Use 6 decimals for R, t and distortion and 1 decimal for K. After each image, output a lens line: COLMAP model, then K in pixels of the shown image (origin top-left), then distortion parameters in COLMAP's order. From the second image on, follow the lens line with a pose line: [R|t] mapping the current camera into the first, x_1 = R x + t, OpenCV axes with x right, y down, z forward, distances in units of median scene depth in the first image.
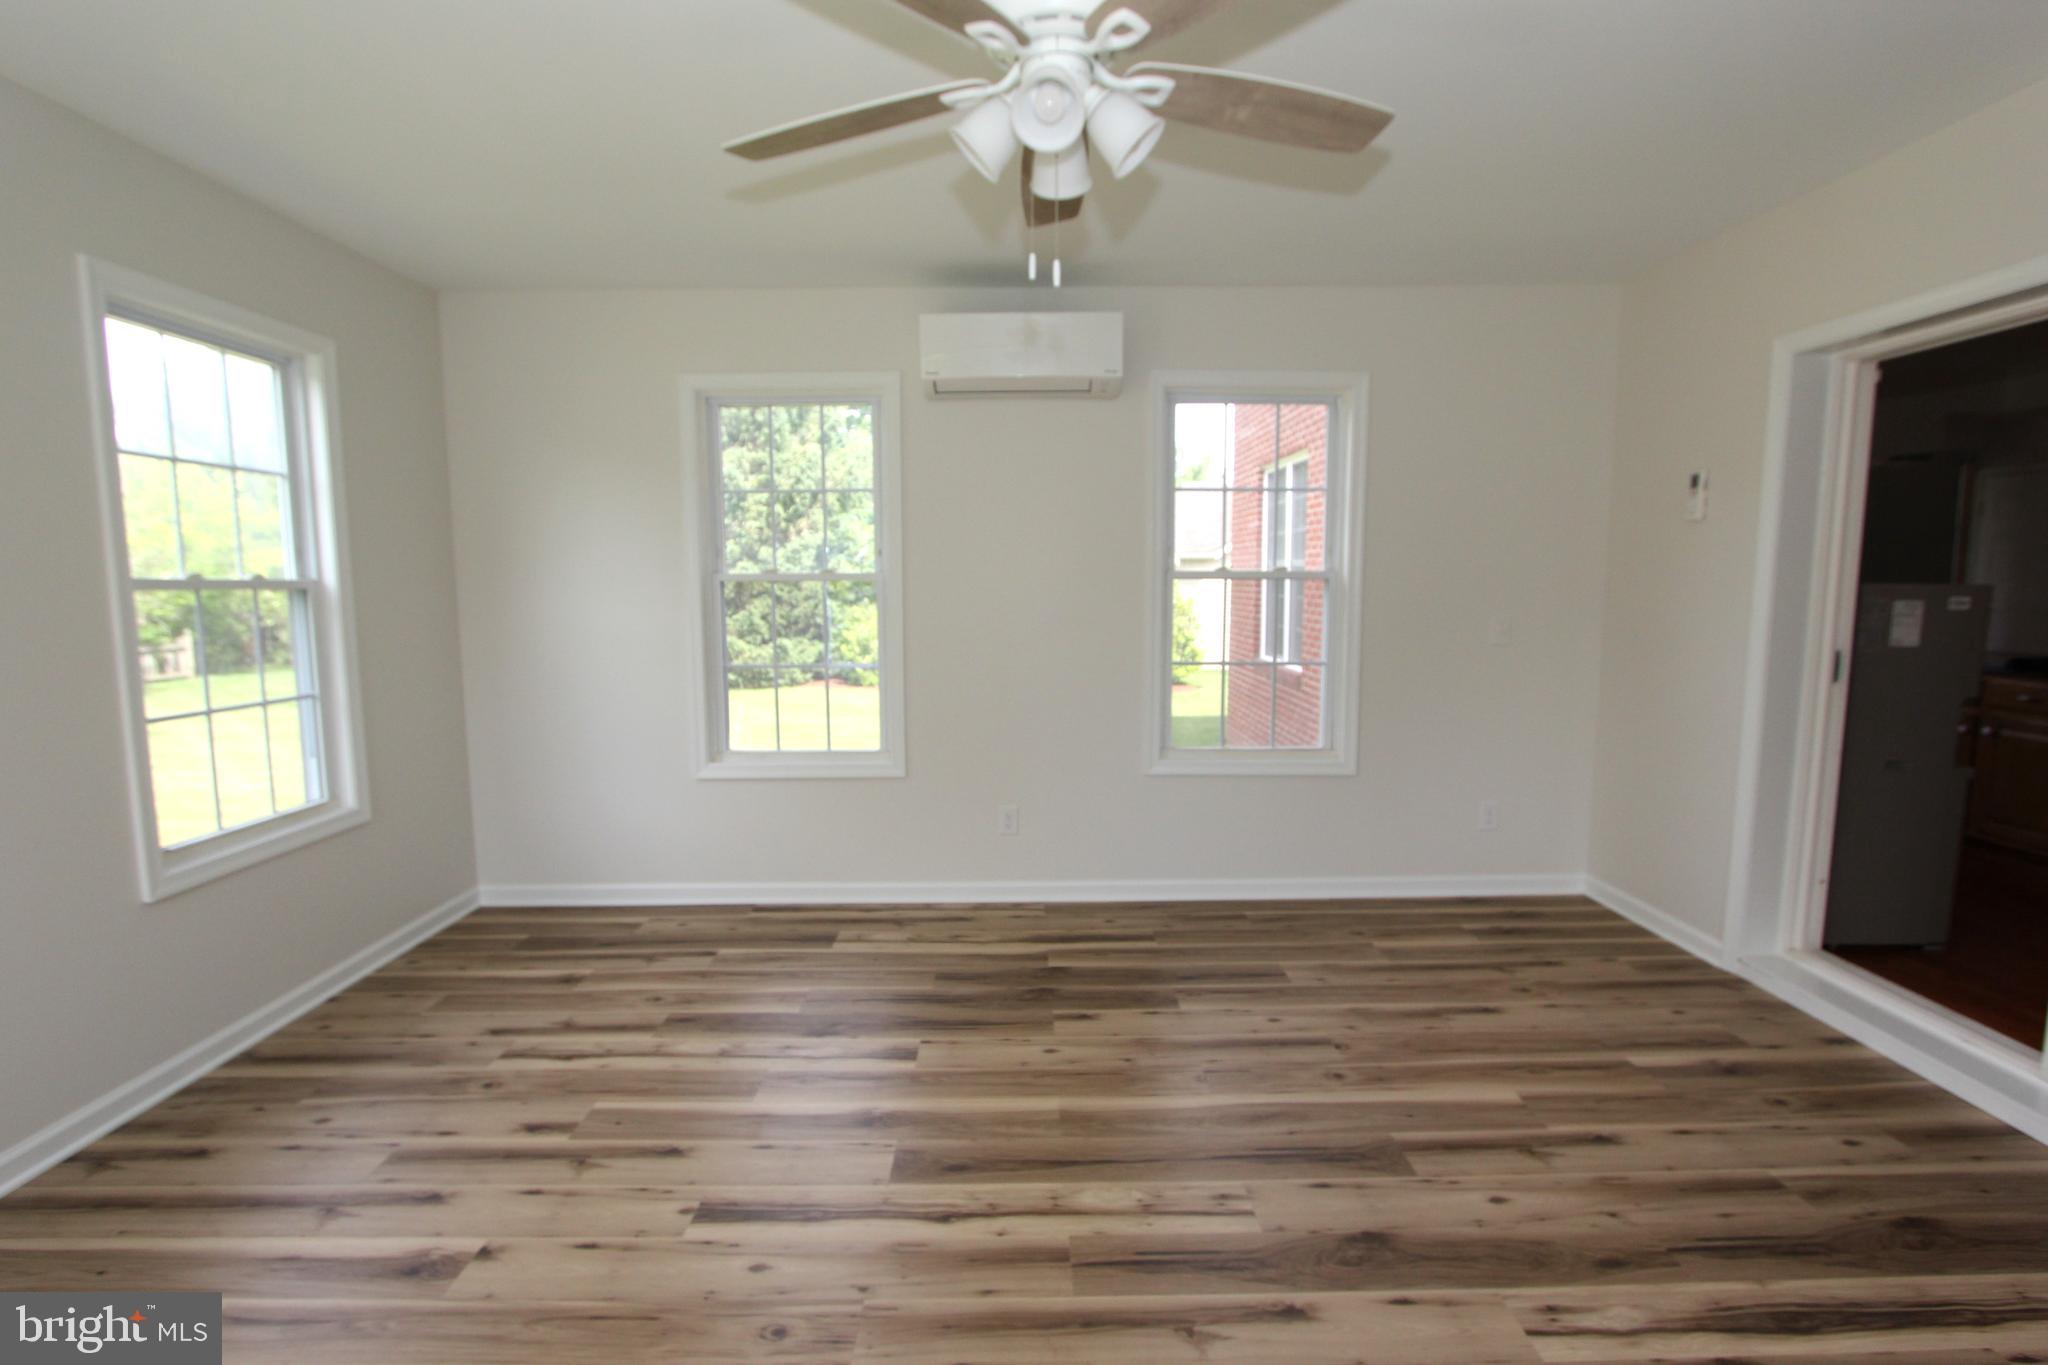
lens RADIAL K [[961.9, 0, 1020.3], [0, 961.9, 691.5], [0, 0, 1]] dist [-0.011259, -0.000645]
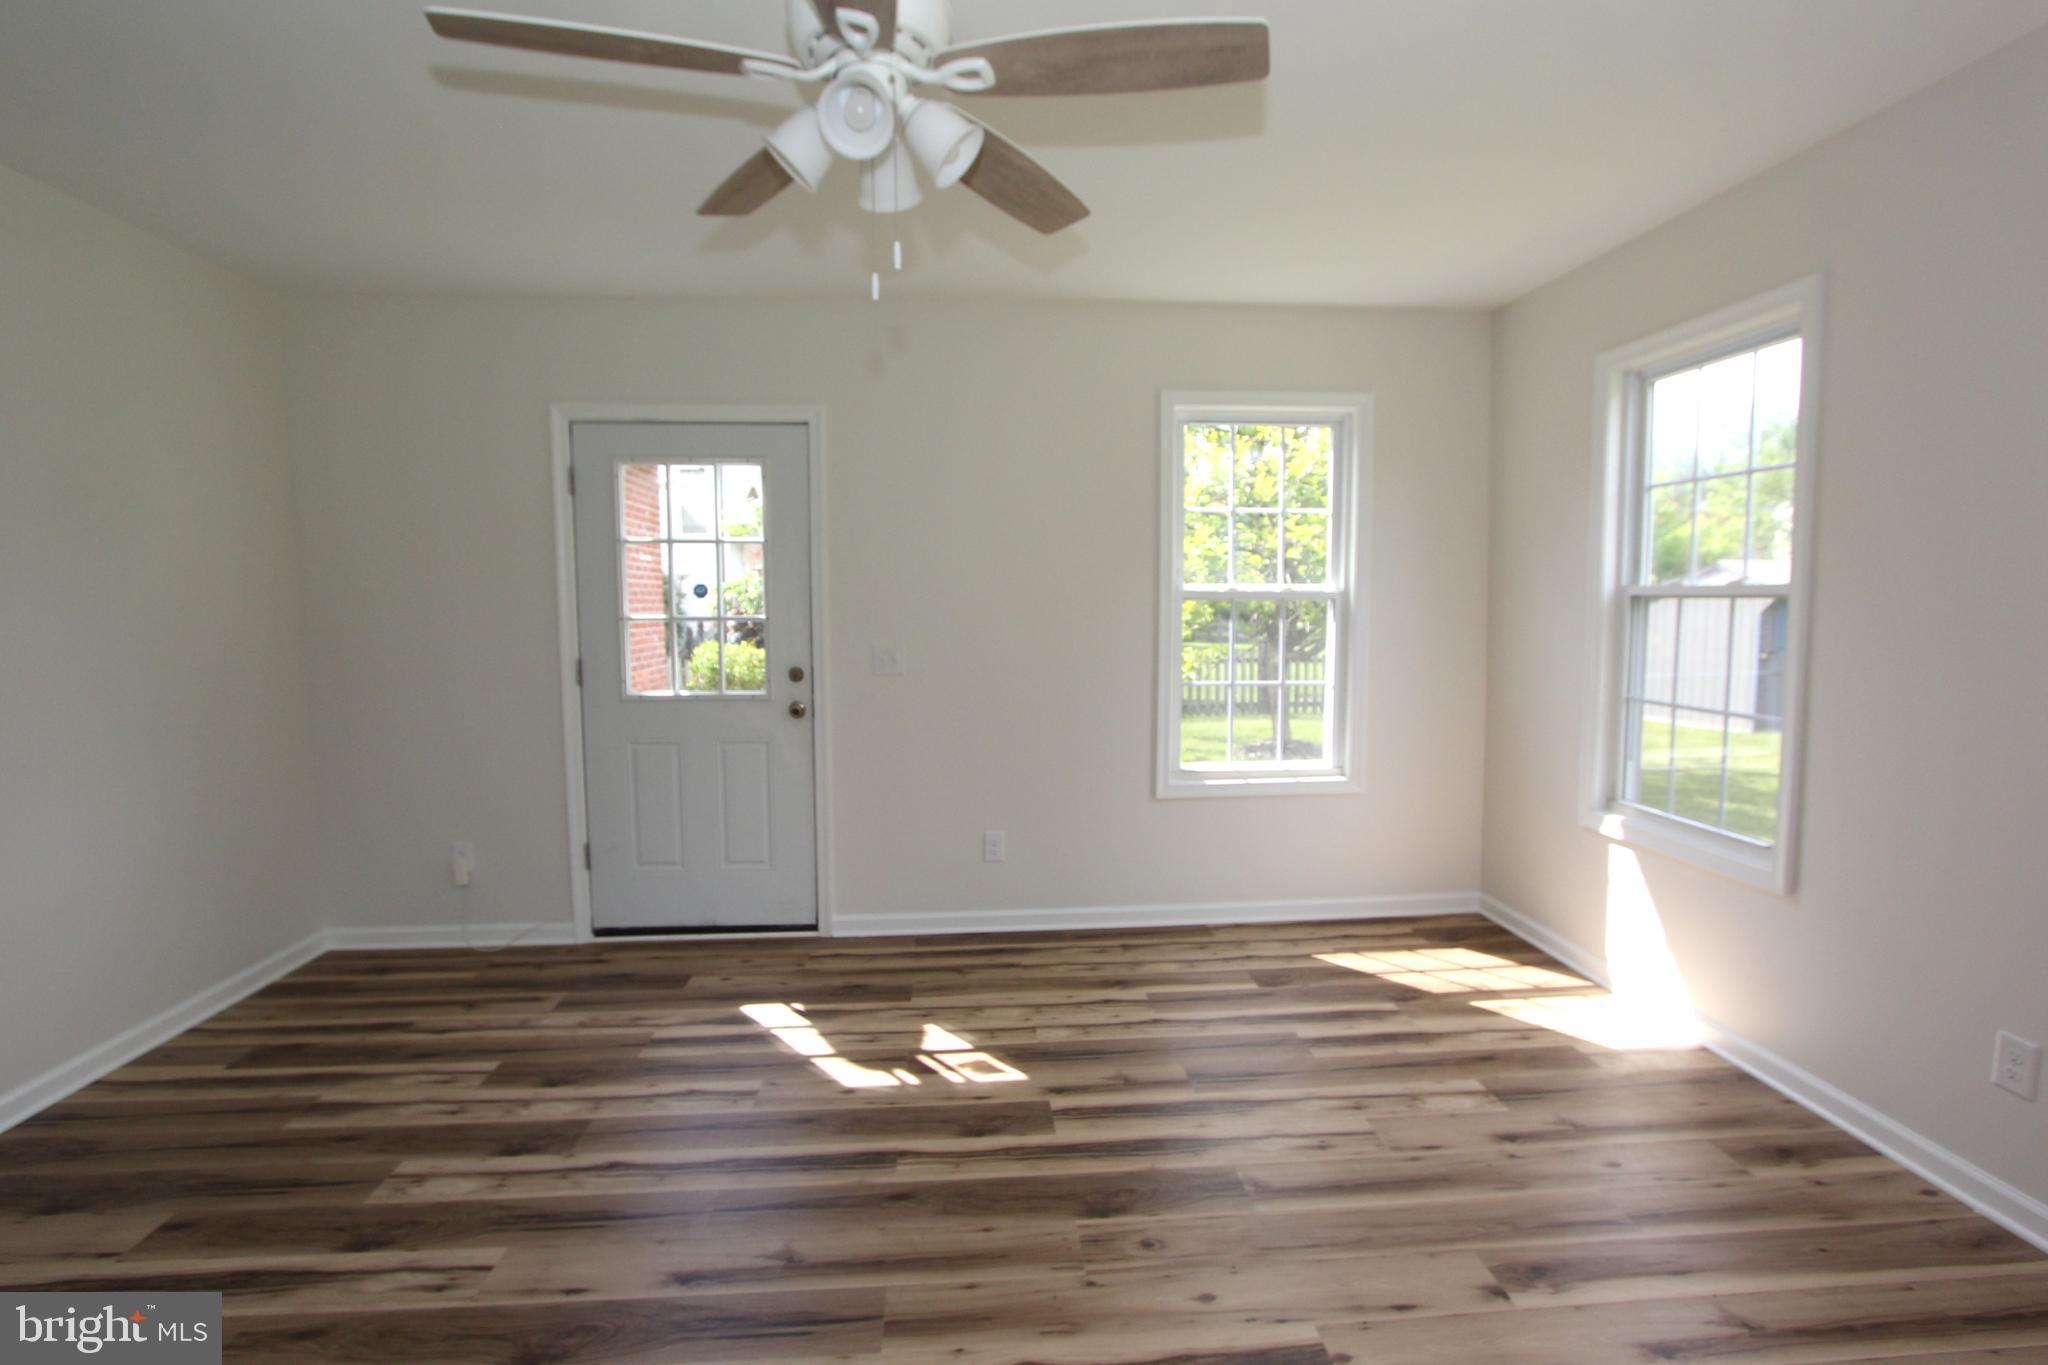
lens RADIAL K [[961.9, 0, 1025.4], [0, 961.9, 672.5], [0, 0, 1]] dist [-0.011259, -0.000645]
pose [[-0.997276, 0.022355, -0.070292, -0.035205], [0.007969, 0.980043, 0.198624, -0.223831], [0.073330, 0.197522, -0.977552, 1.840199]]
